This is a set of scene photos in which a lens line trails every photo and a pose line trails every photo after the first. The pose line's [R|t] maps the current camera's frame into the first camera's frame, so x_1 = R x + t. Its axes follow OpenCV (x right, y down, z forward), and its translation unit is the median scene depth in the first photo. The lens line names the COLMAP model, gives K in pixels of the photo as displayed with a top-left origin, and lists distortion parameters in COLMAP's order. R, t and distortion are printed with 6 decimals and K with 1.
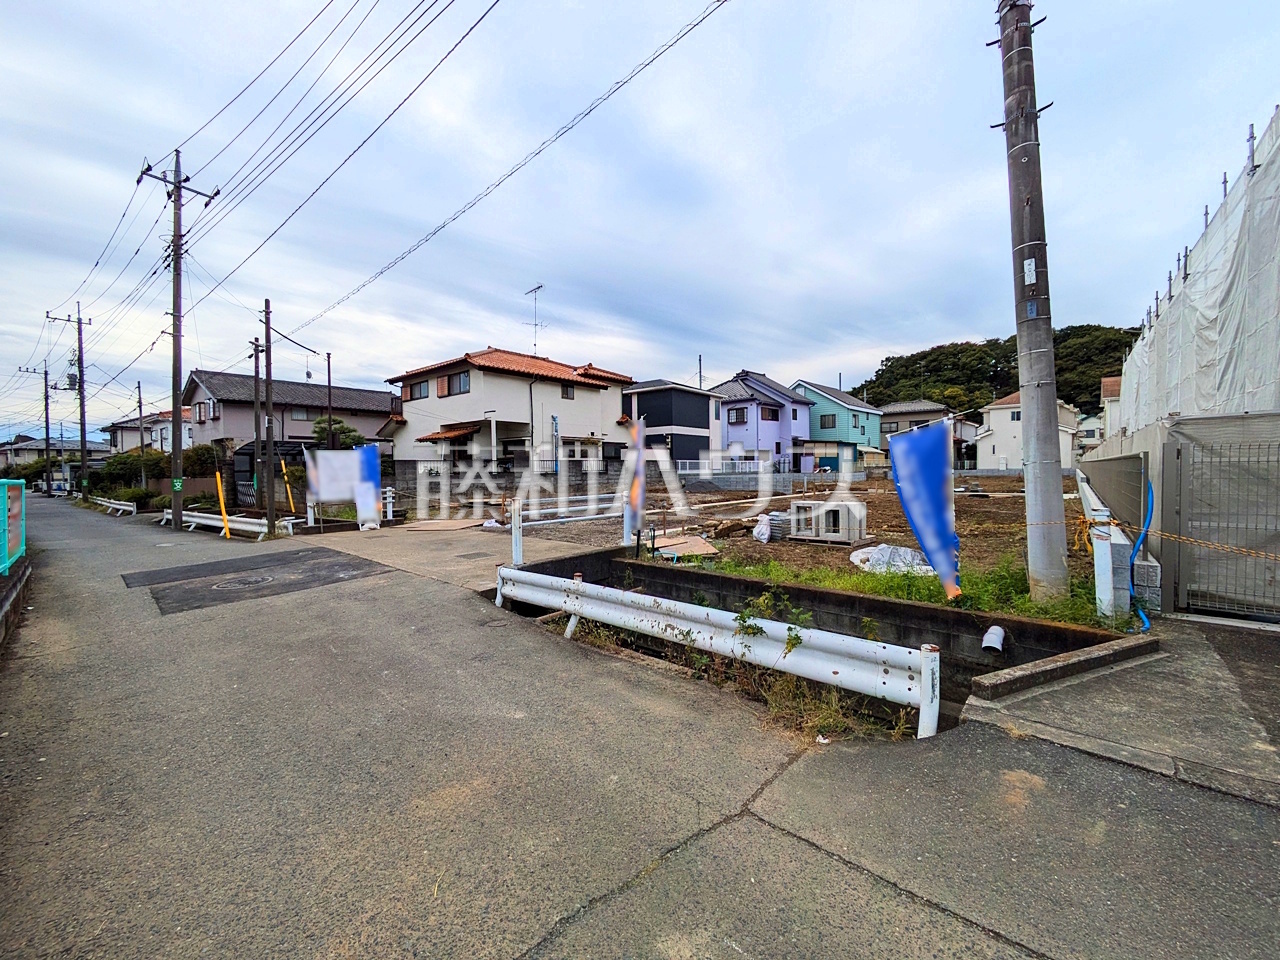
lens RADIAL K [[505.3, 0, 642.6], [0, 505.3, 475.7], [0, 0, 1]] dist [-0.004654, 0.002617]
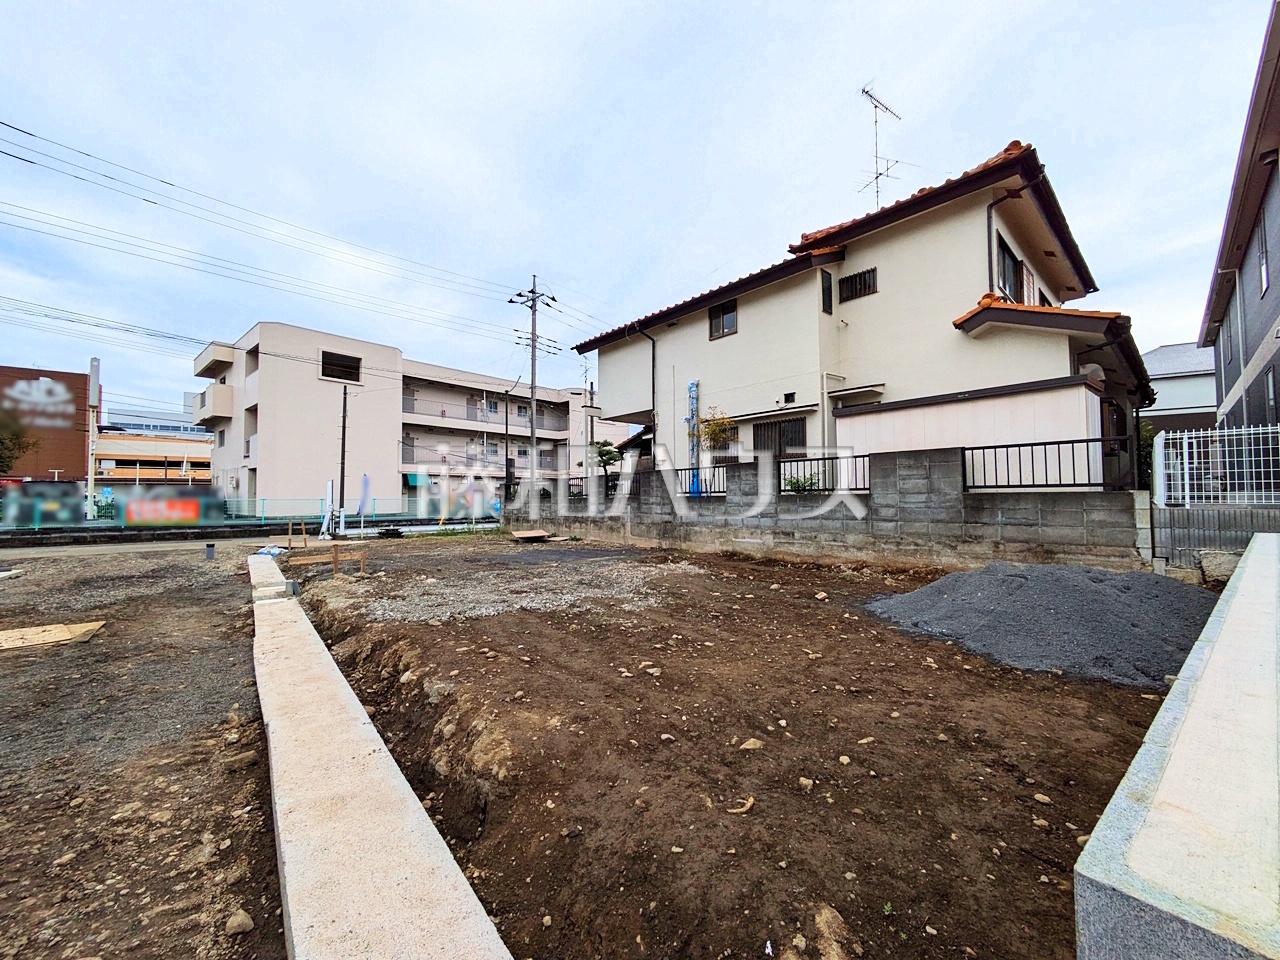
lens RADIAL K [[505.3, 0, 641.8], [0, 505.3, 478.5], [0, 0, 1]] dist [-0.004654, 0.002617]
pose [[-0.137208, -0.023345, -0.990267, 0.323961], [-0.002598, 0.999727, -0.023208, -0.011698], [0.990539, -0.000612, -0.137231, 1.015398]]
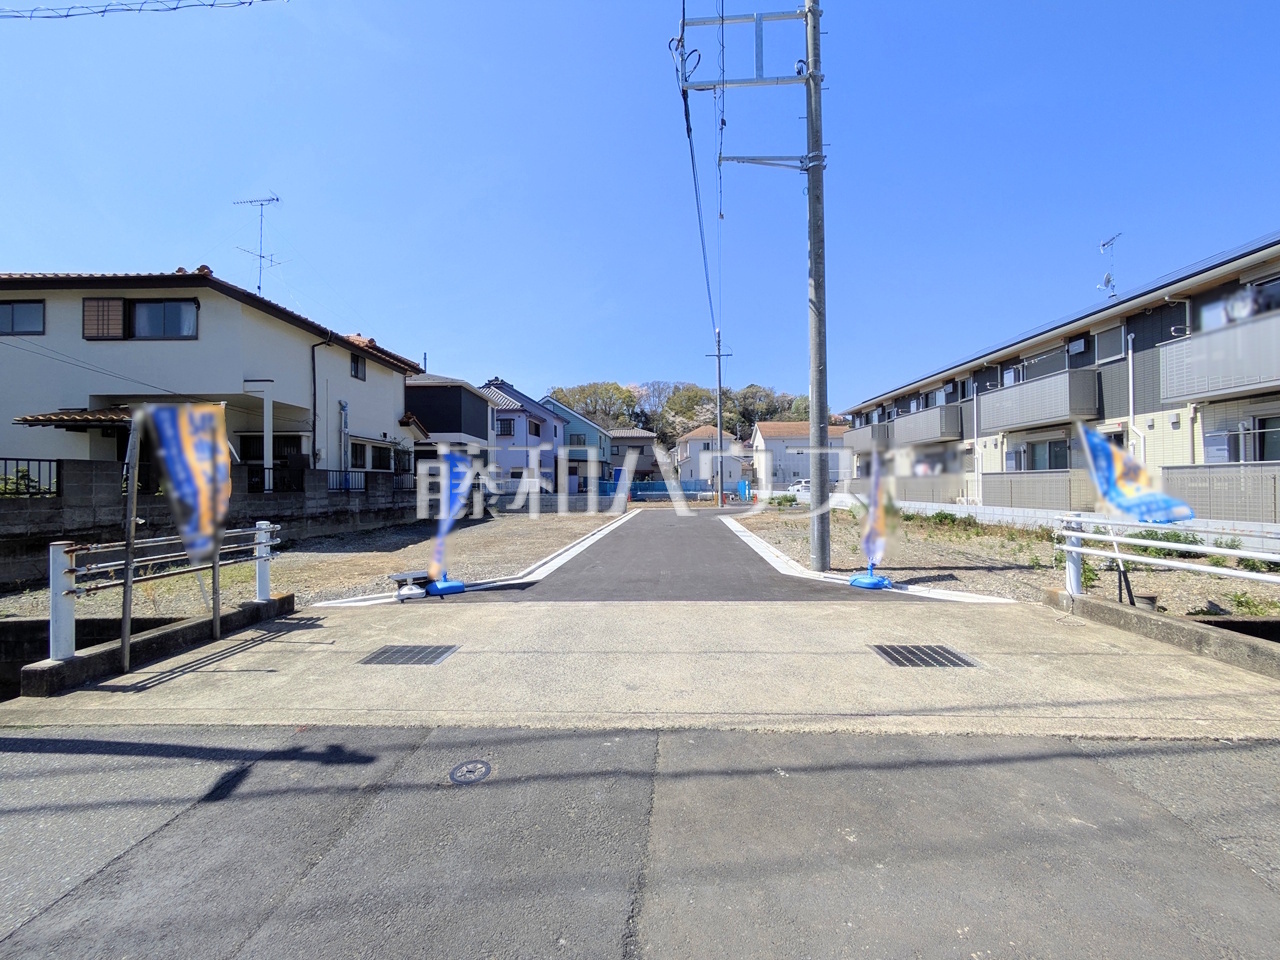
lens RADIAL K [[505.3, 0, 641.5], [0, 505.3, 479.9], [0, 0, 1]] dist [-0.004654, 0.002617]
pose [[0.775587, 0.016113, 0.631035, -0.282830], [0.004895, 0.999491, -0.031538, 0.002080], [-0.631222, 0.027550, 0.775113, 0.265405]]
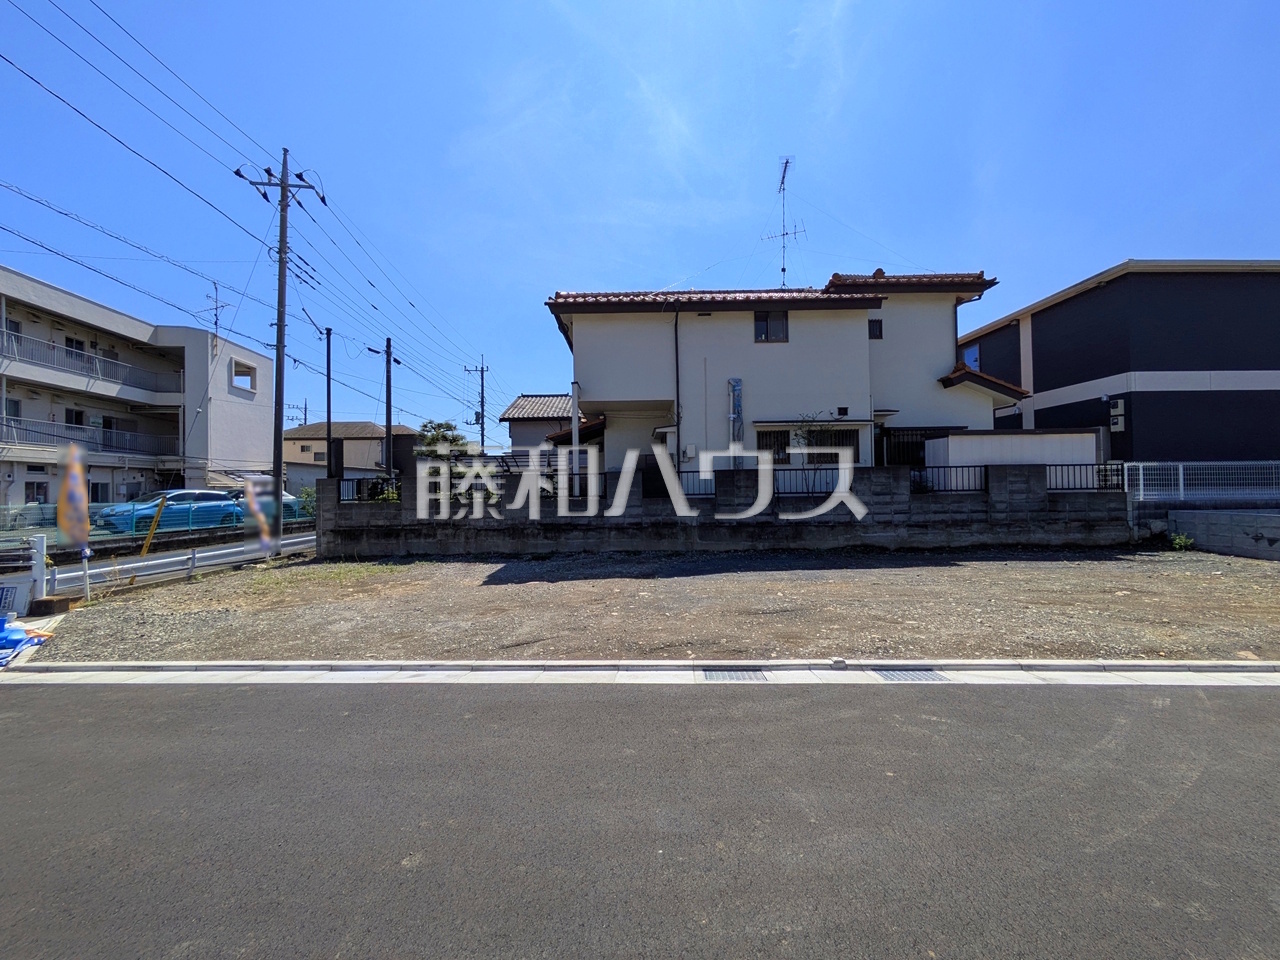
lens RADIAL K [[505.3, 0, 641.7], [0, 505.3, 480.0], [0, 0, 1]] dist [-0.004654, 0.002617]
pose [[0.643648, -0.008916, -0.765270, 0.142846], [-0.003950, 0.999880, -0.014972, -0.013771], [0.765312, 0.012659, 0.643535, 0.612941]]
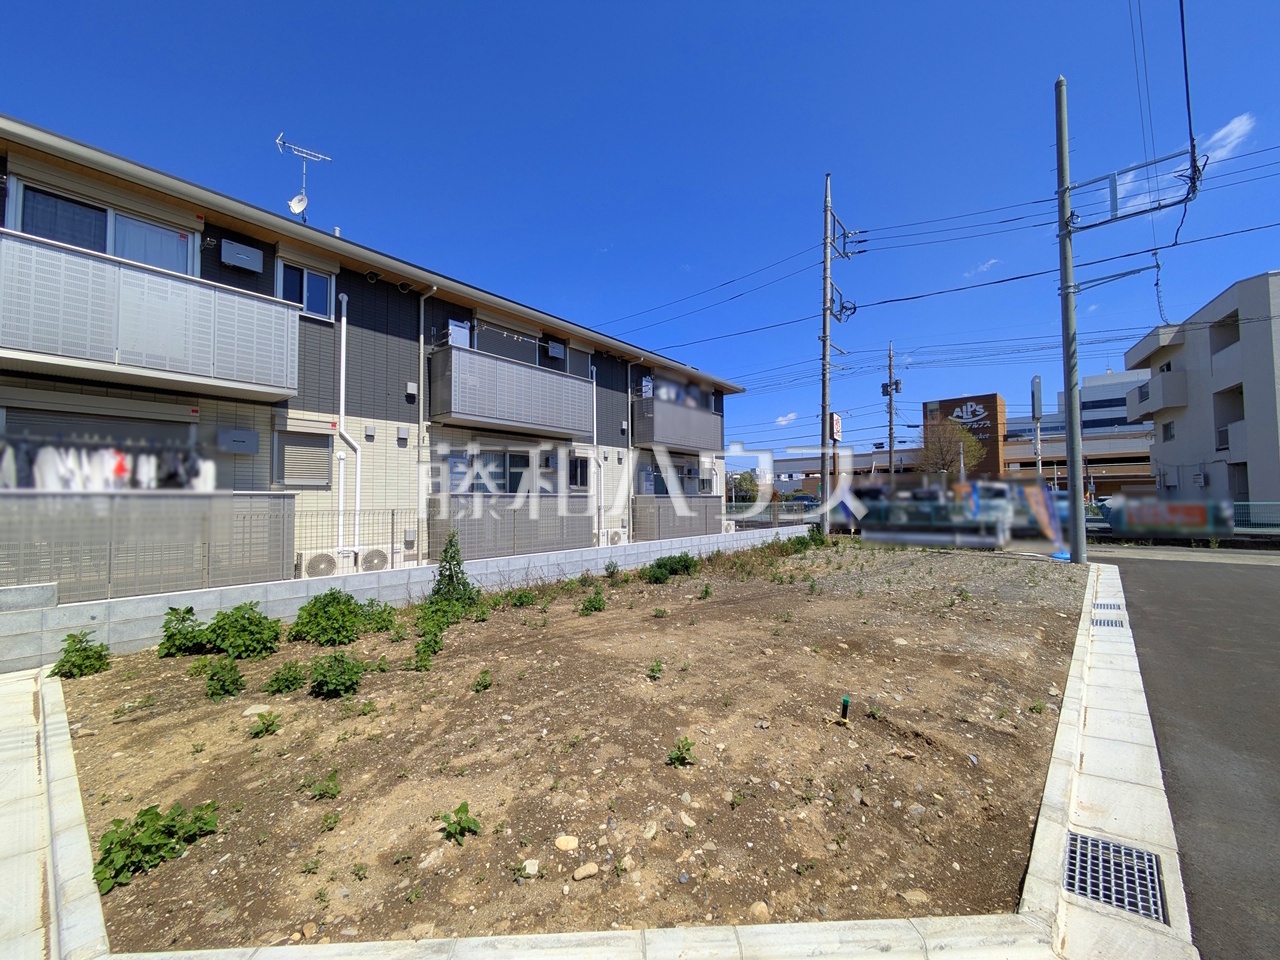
lens RADIAL K [[505.3, 0, 640.1], [0, 505.3, 483.2], [0, 0, 1]] dist [-0.004654, 0.002617]
pose [[-0.999563, 0.023217, -0.018311, 0.431164], [0.023632, 0.999461, -0.022799, -0.024789], [0.017772, -0.023222, -0.999572, 0.915062]]
